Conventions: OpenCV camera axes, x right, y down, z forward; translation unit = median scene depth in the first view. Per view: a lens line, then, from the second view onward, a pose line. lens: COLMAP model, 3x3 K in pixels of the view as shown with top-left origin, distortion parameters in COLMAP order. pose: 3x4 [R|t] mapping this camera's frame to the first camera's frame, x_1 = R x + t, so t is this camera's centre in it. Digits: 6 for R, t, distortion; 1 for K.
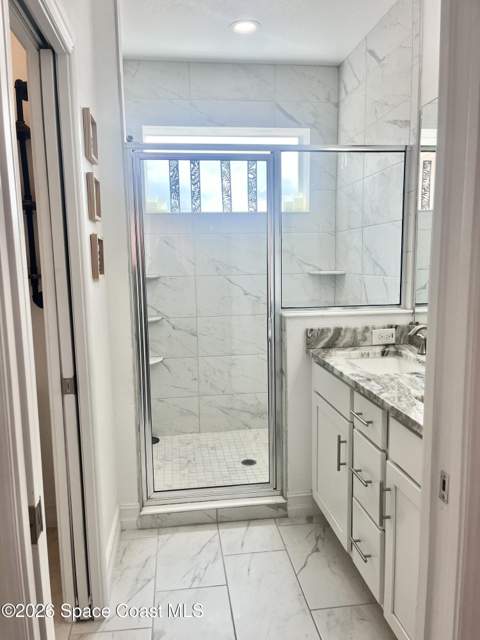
lens RADIAL K [[483.1, 0, 237.2], [0, 483.1, 322.5], [0, 0, 1]] dist [0.080555, -0.104460]
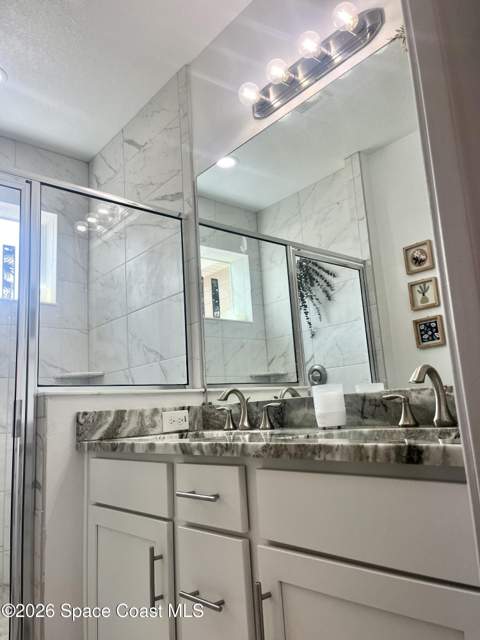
lens RADIAL K [[483.1, 0, 237.2], [0, 483.1, 322.5], [0, 0, 1]] dist [0.080555, -0.104460]
pose [[0.844946, 0.067968, 0.530515, -0.043881], [0.112015, 0.947409, -0.299783, 0.125334], [-0.522990, 0.312726, 0.792896, 0.272608]]
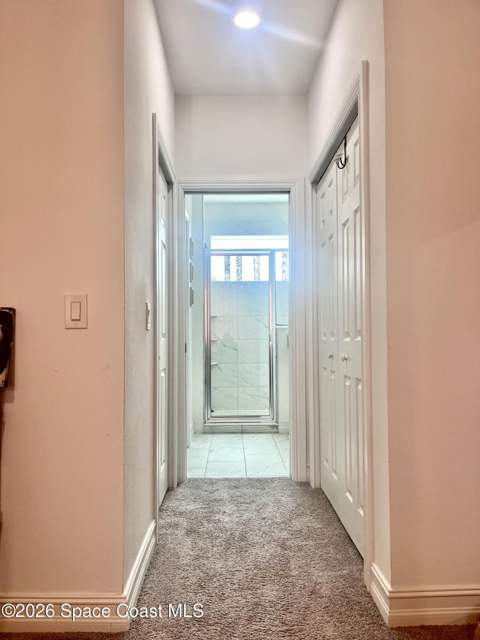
lens RADIAL K [[483.1, 0, 237.2], [0, 483.1, 322.5], [0, 0, 1]] dist [0.080555, -0.104460]
pose [[0.992044, 0.010170, -0.125483, 0.182860], [-0.029875, 0.987278, -0.156172, 0.277770], [0.122298, 0.158678, 0.979727, -1.005747]]
